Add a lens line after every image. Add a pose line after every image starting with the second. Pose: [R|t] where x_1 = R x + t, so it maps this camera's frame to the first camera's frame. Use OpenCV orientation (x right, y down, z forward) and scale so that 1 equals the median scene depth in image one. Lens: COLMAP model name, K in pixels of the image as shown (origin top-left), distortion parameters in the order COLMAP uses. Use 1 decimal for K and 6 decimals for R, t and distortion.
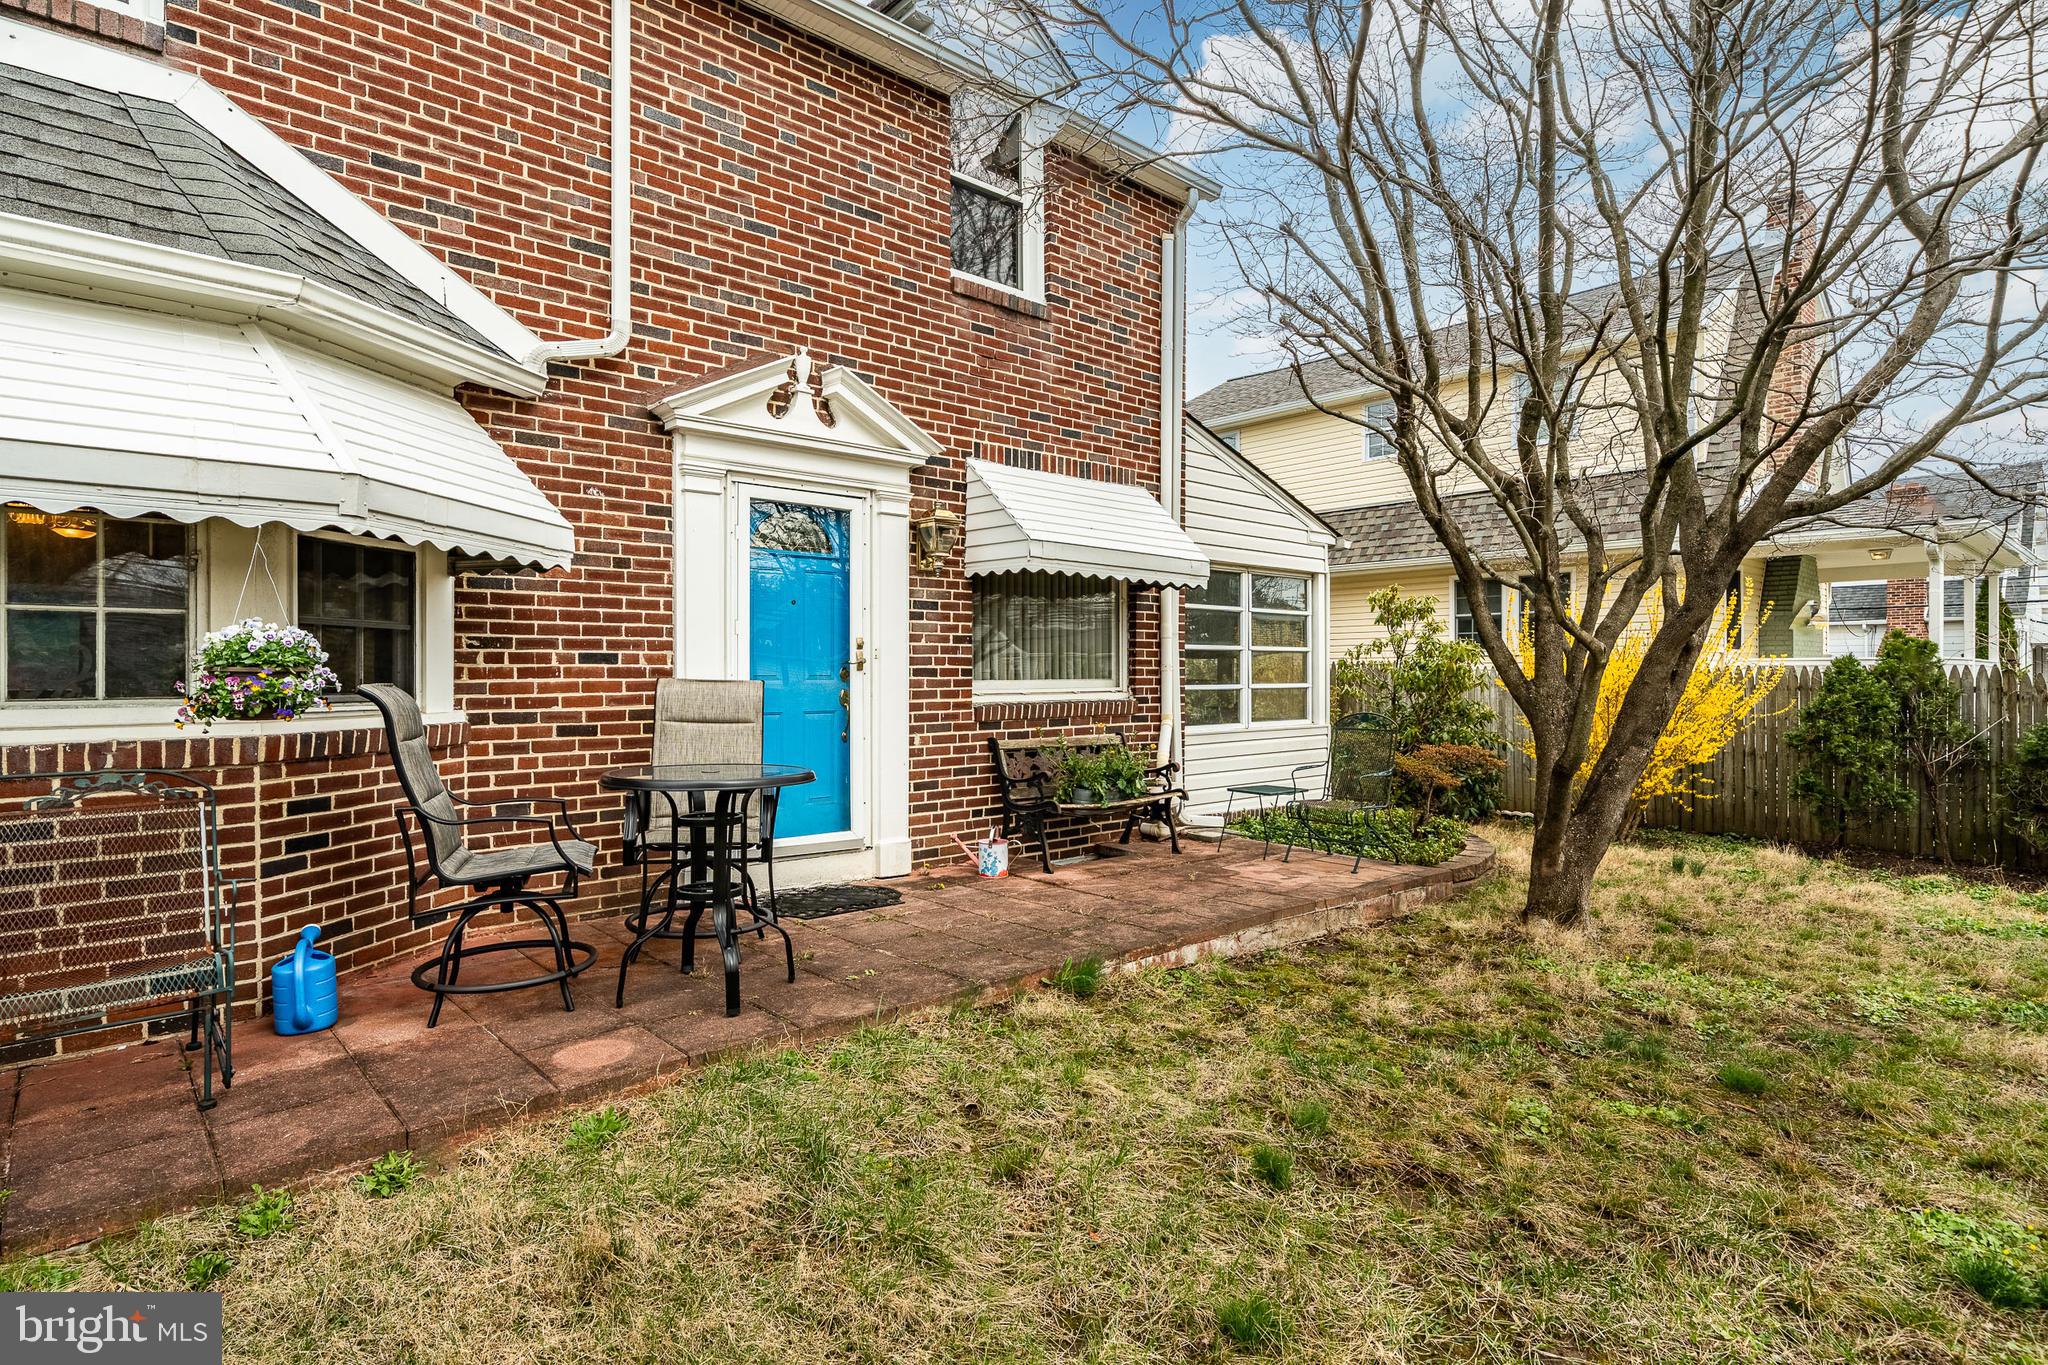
lens RADIAL K [[1043.6, 0, 1025.3], [0, 1043.6, 669.3], [0, 0, 1]] dist [0.002313, -0.000701]
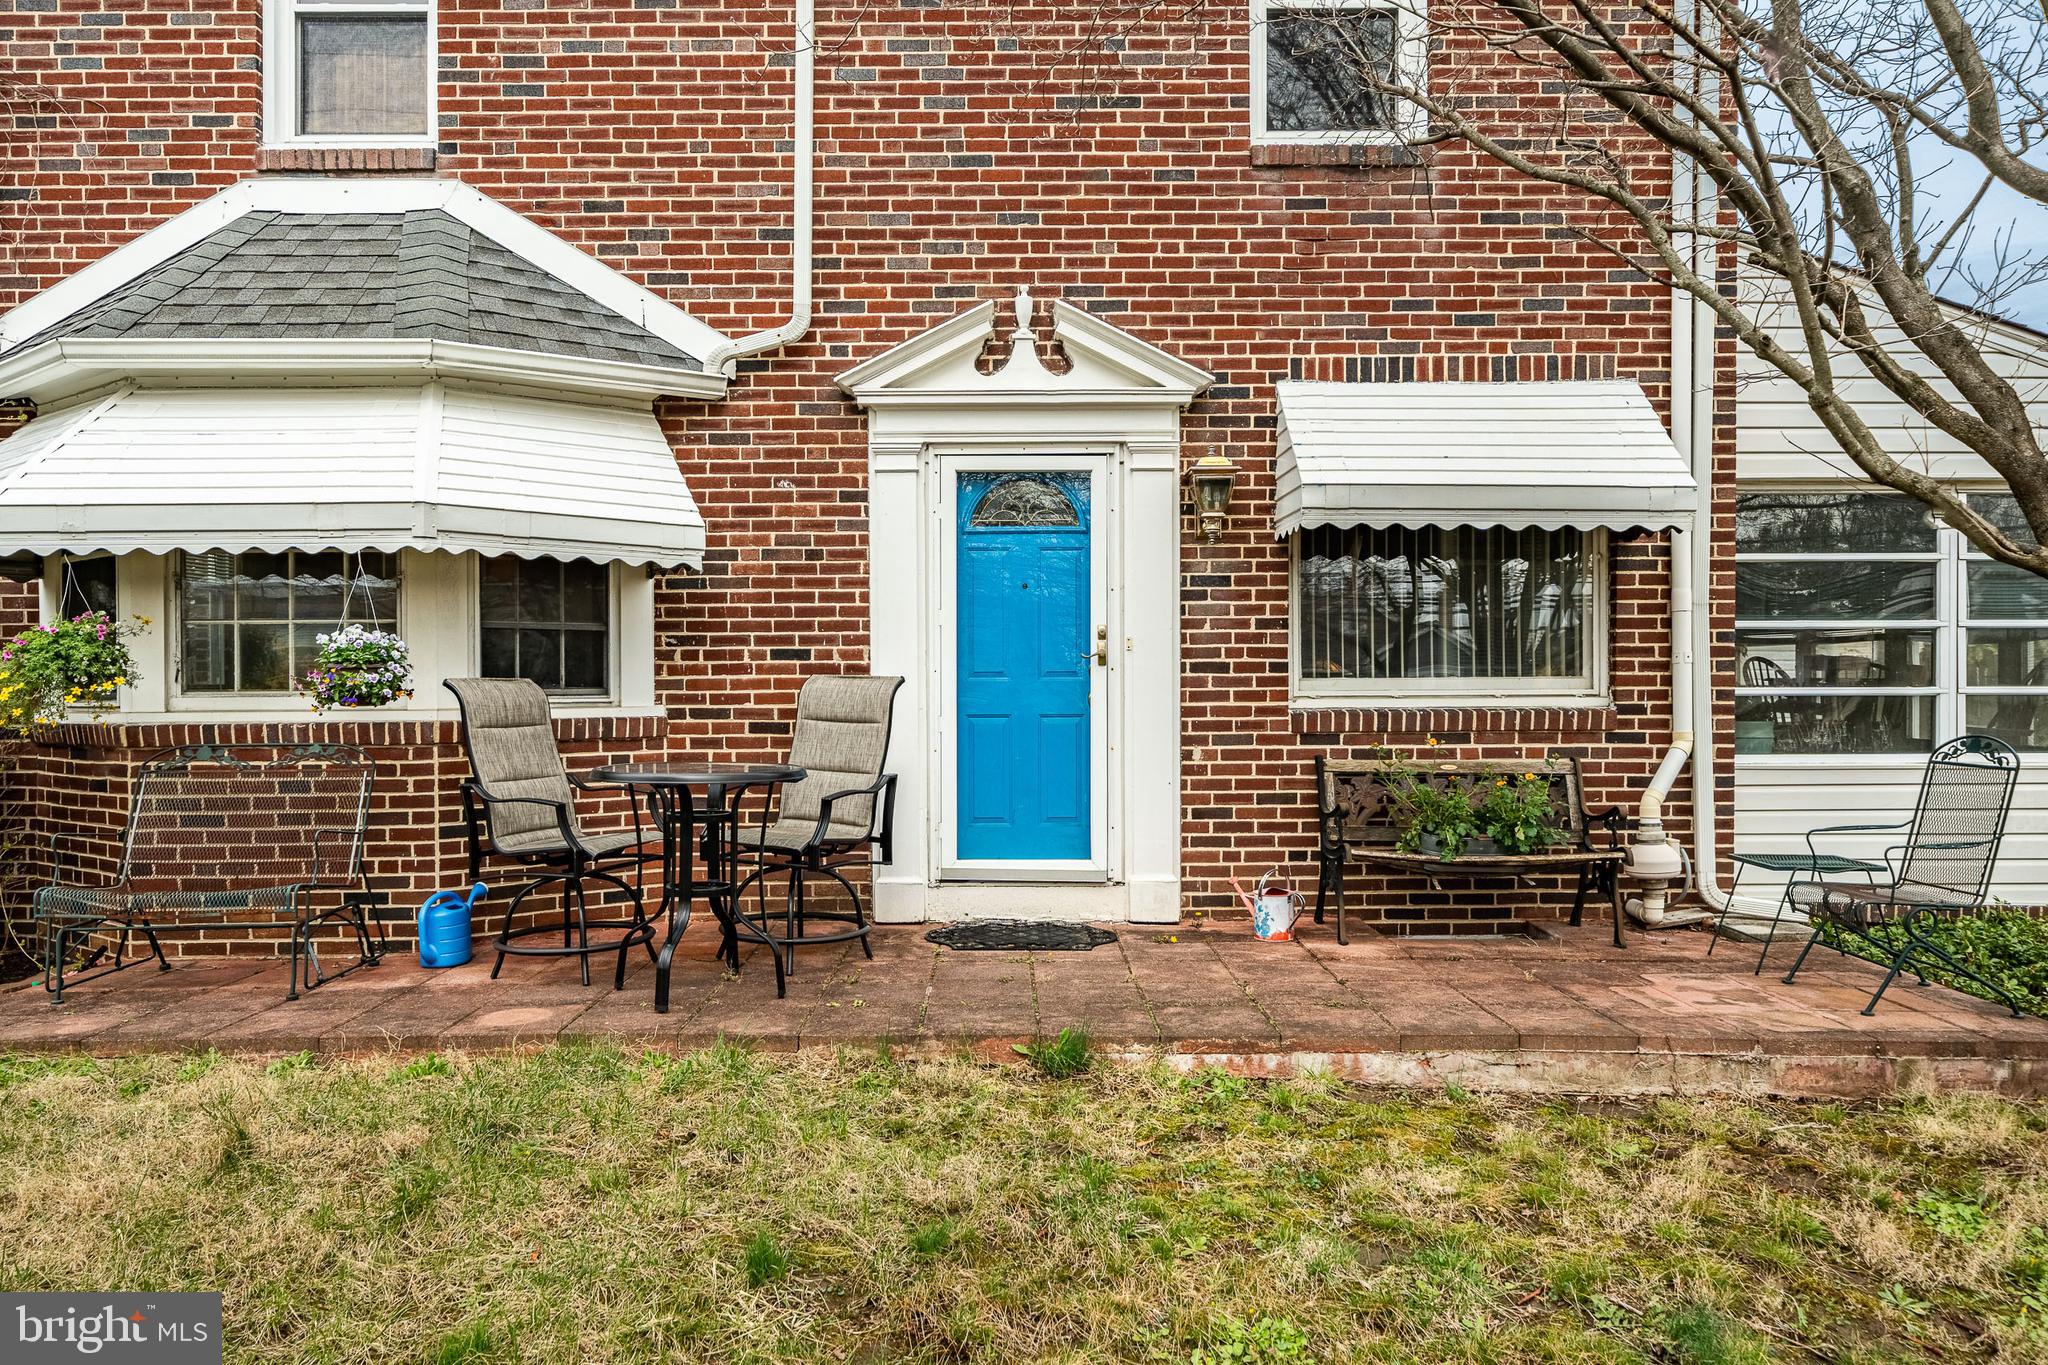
lens RADIAL K [[1361.3, 0, 1008.6], [0, 1361.3, 683.3], [0, 0, 1]] dist [-0.002682, 0.004678]
pose [[0.756046, 0.000675, -0.654518, 0.553478], [0.005446, 0.999958, 0.007321, 0.007887], [0.654496, -0.009100, 0.756011, 0.164817]]
